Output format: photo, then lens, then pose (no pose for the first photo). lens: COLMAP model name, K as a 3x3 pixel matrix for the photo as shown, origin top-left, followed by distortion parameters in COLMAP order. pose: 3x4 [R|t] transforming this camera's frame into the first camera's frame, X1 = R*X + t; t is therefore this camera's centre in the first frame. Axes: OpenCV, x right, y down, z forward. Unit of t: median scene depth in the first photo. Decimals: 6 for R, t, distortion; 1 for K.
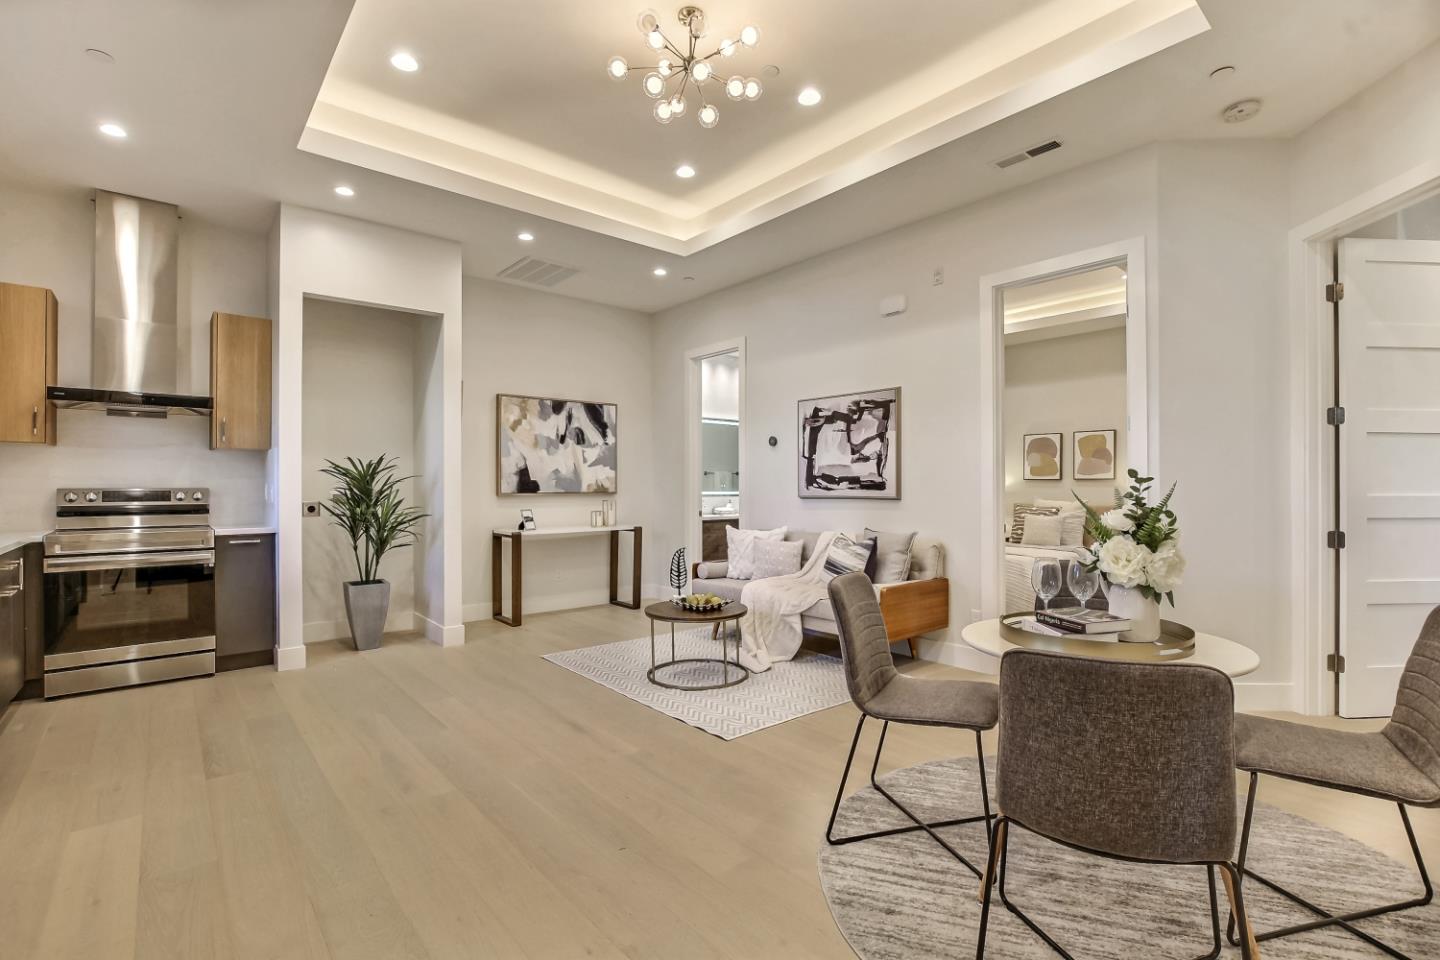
lens RADIAL K [[653.3, 0, 722.6], [0, 653.3, 484.5], [0, 0, 1]] dist [-0.015779, -0.003652]
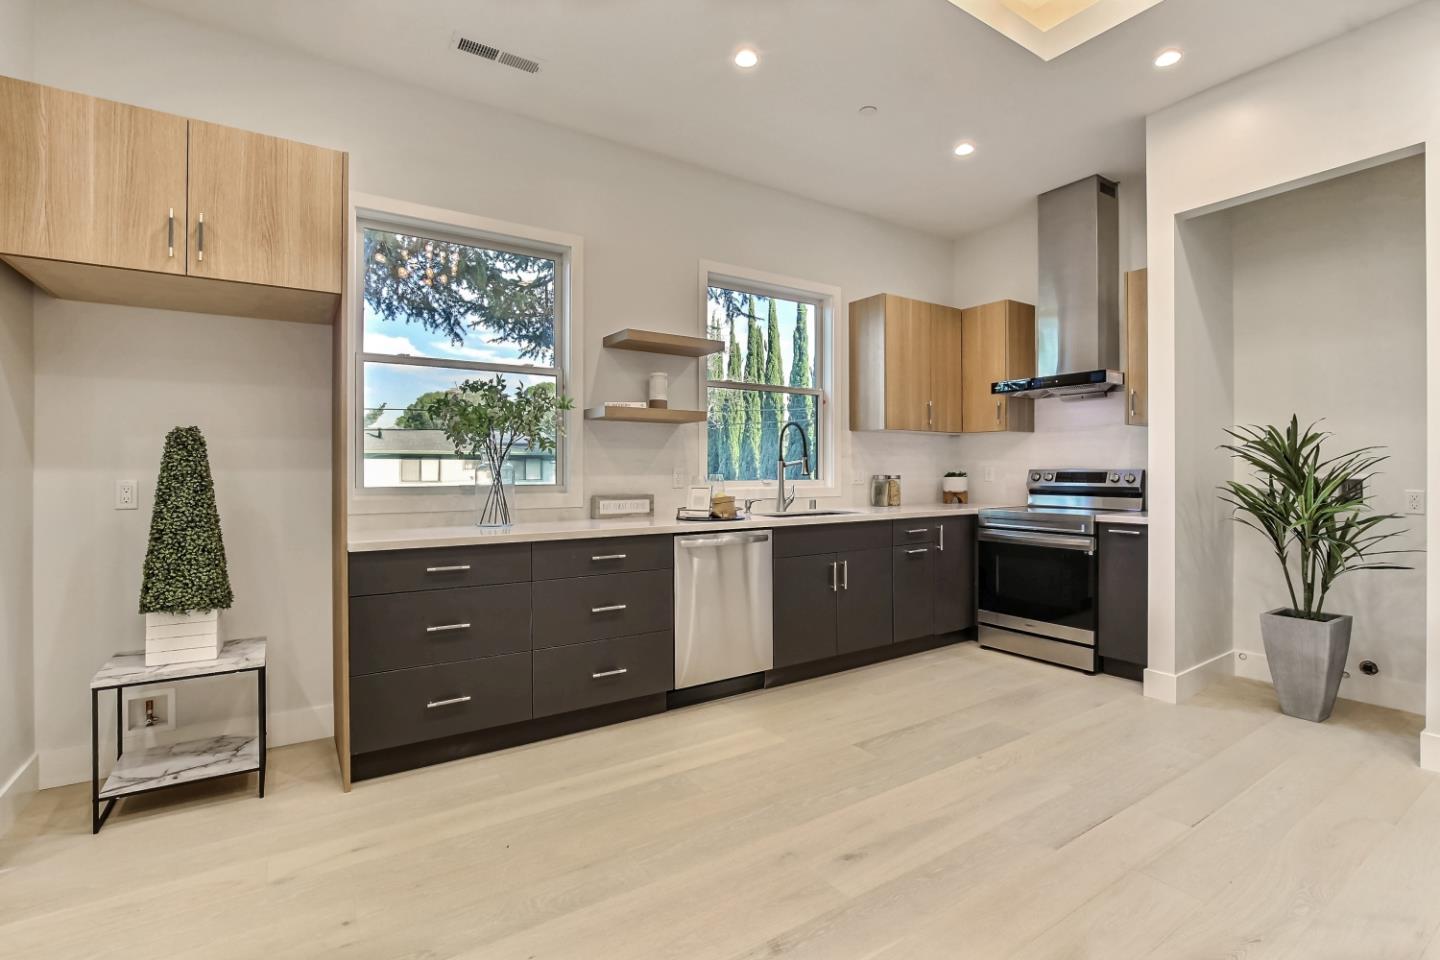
lens RADIAL K [[653.3, 0, 721.9], [0, 653.3, 472.4], [0, 0, 1]] dist [-0.015779, -0.003652]
pose [[-0.112991, 0.002400, -0.993593, 0.175611], [0.004944, 0.999986, 0.001853, 0.006097], [0.993584, -0.004703, -0.113001, 0.570896]]
